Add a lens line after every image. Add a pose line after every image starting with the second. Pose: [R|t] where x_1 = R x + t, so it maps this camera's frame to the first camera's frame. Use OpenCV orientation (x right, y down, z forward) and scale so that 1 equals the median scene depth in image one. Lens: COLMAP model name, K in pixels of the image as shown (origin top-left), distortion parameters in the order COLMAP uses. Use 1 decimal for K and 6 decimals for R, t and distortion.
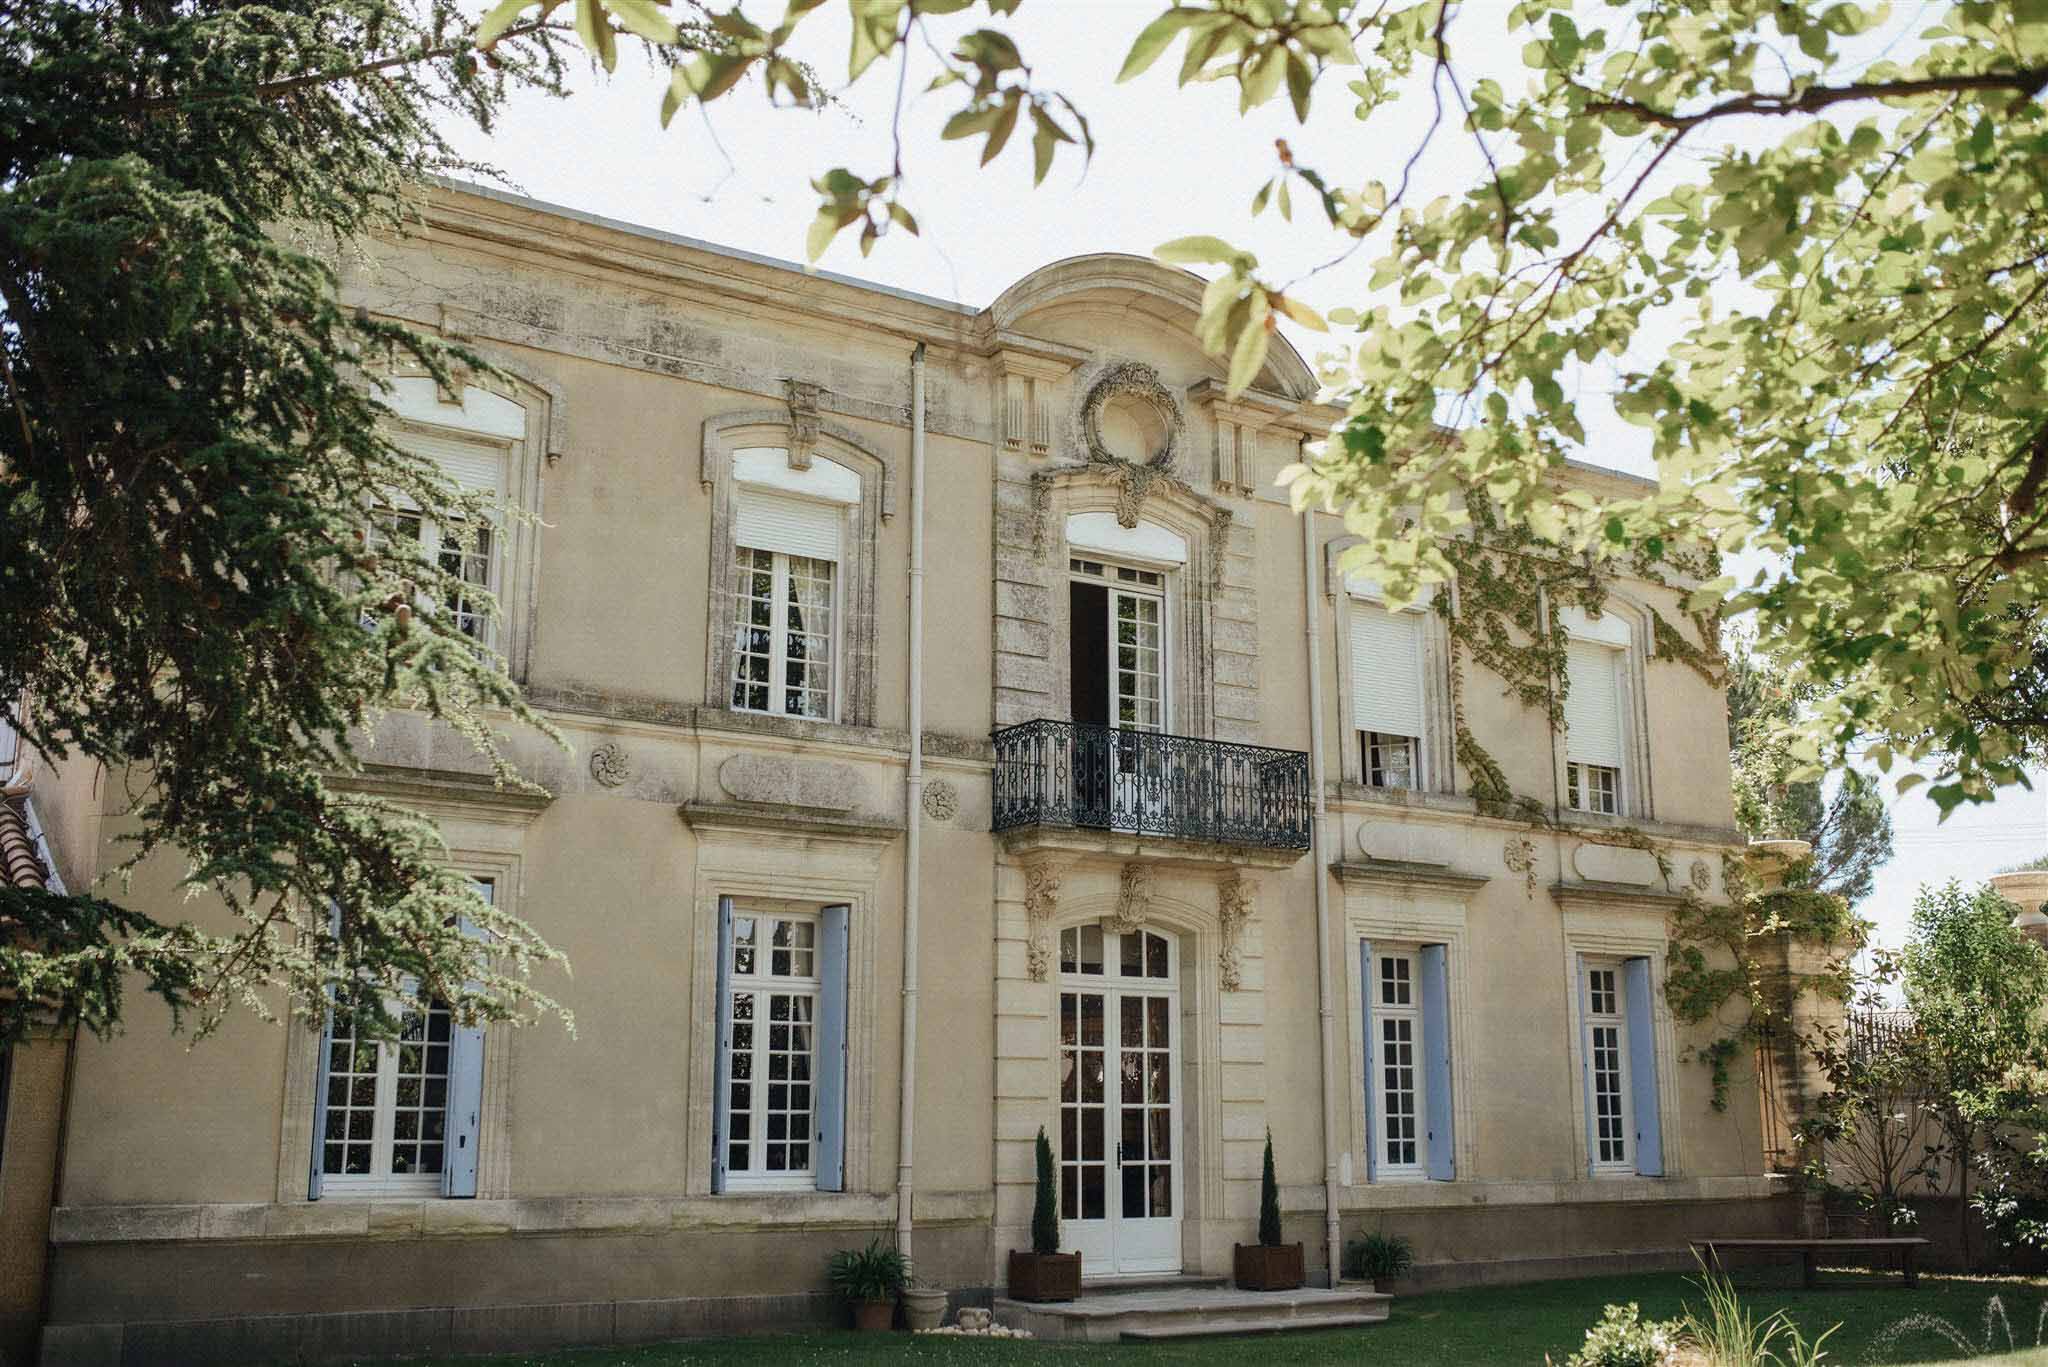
lens RADIAL K [[1926.6, 0, 1024.0], [0, 1926.6, 683.5], [0, 0, 1]] dist [-0.083051, 0.156412]
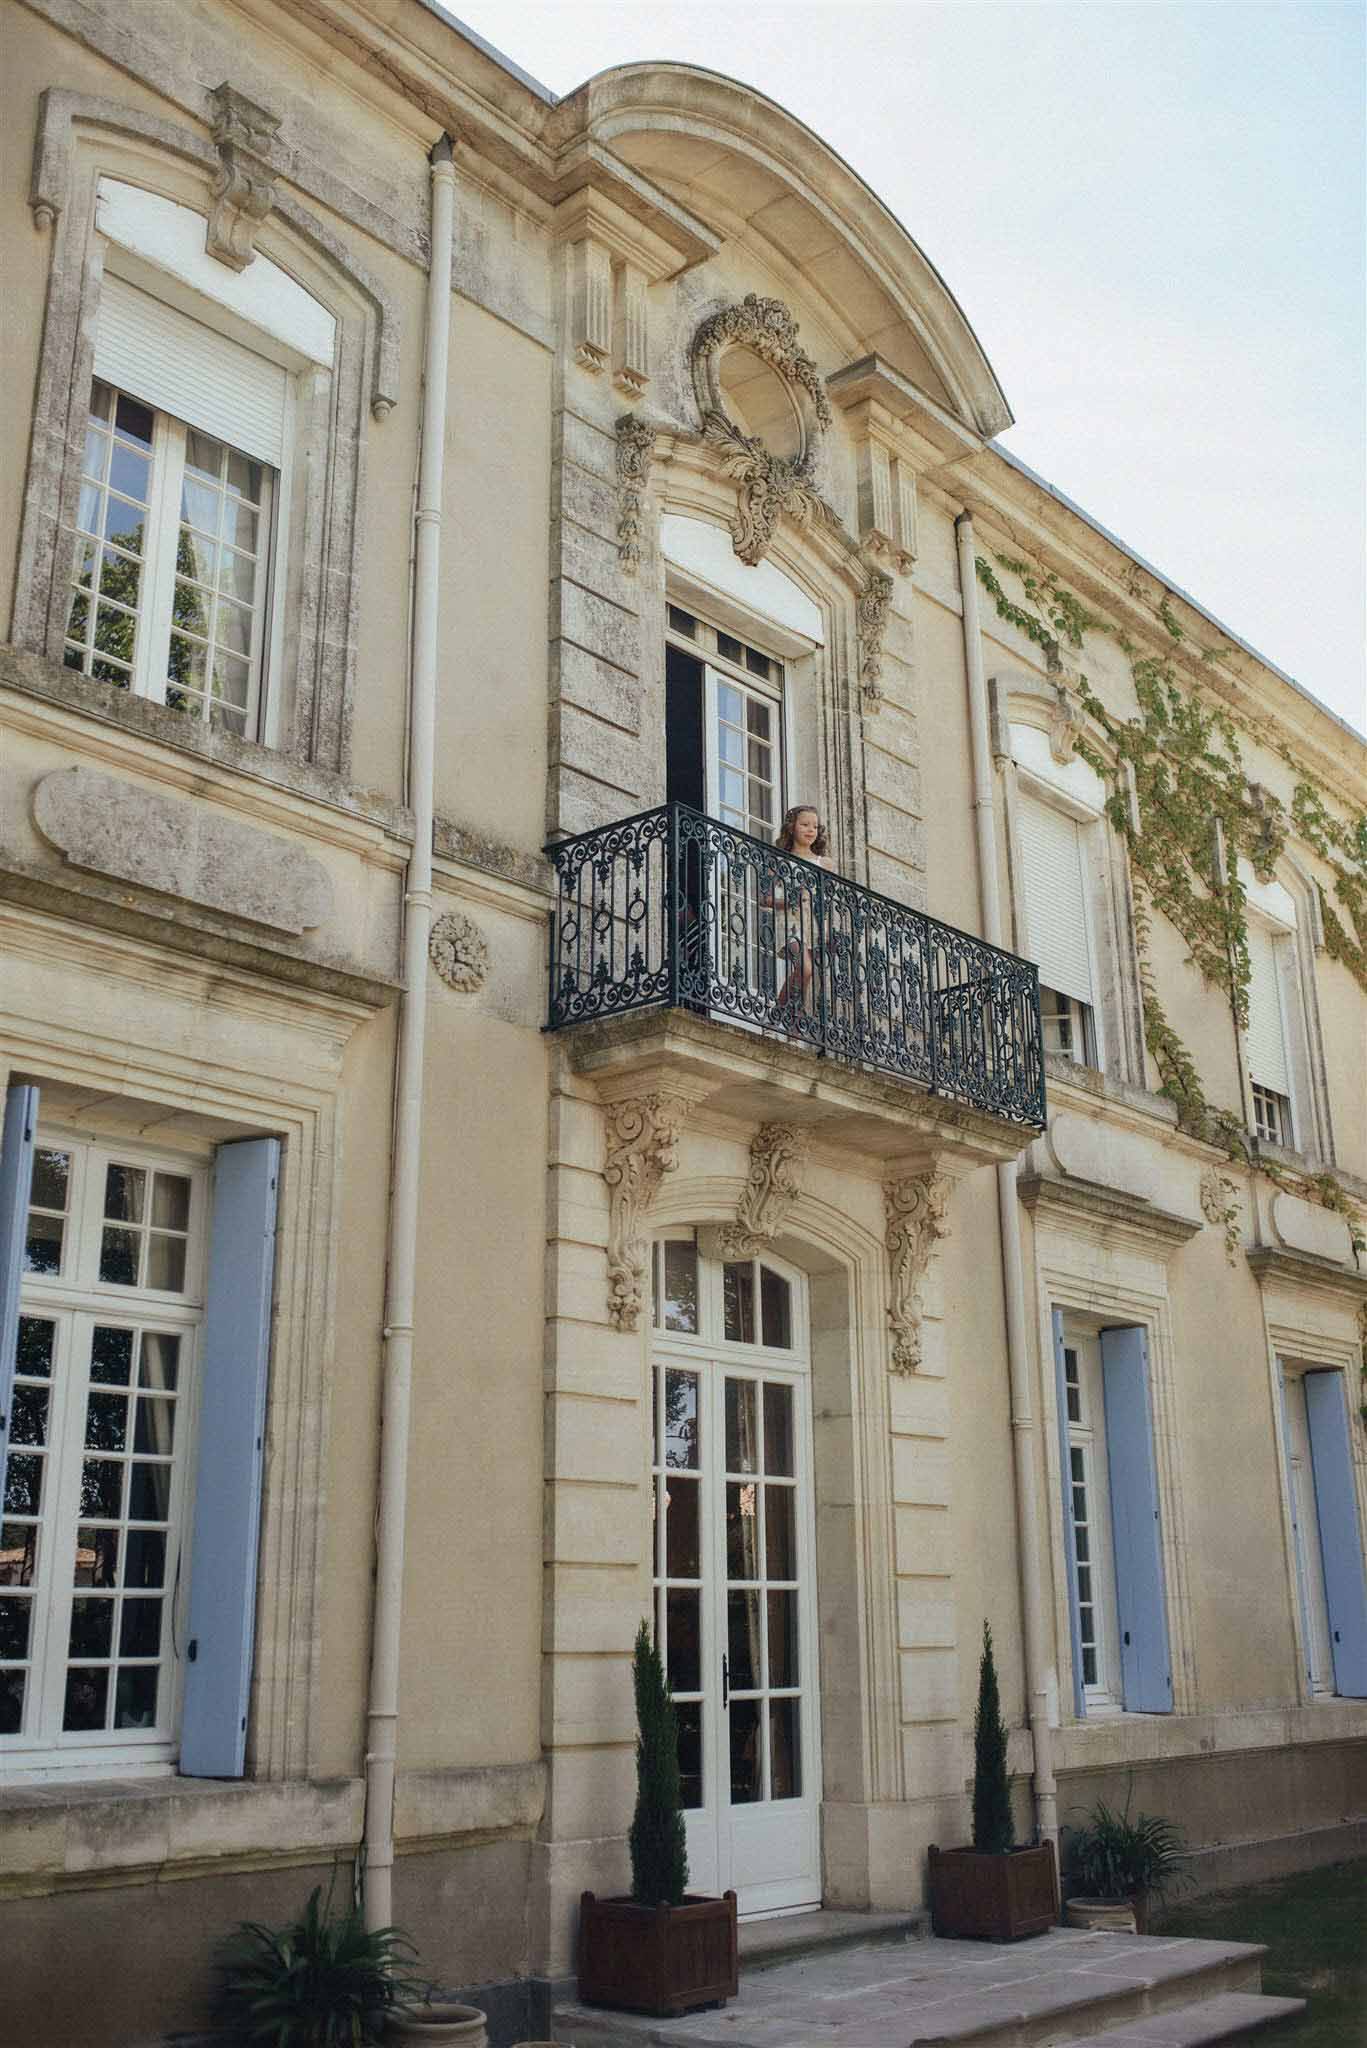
lens RADIAL K [[1926.6, 0, 683.5], [0, 1926.6, 1024.0], [0, 0, 1]] dist [-0.083051, 0.156412]
pose [[0.955585, 0.080736, 0.283440, -0.124304], [-0.057212, 0.994267, -0.090327, 0.117276], [-0.289108, 0.070099, 0.954727, 0.499036]]
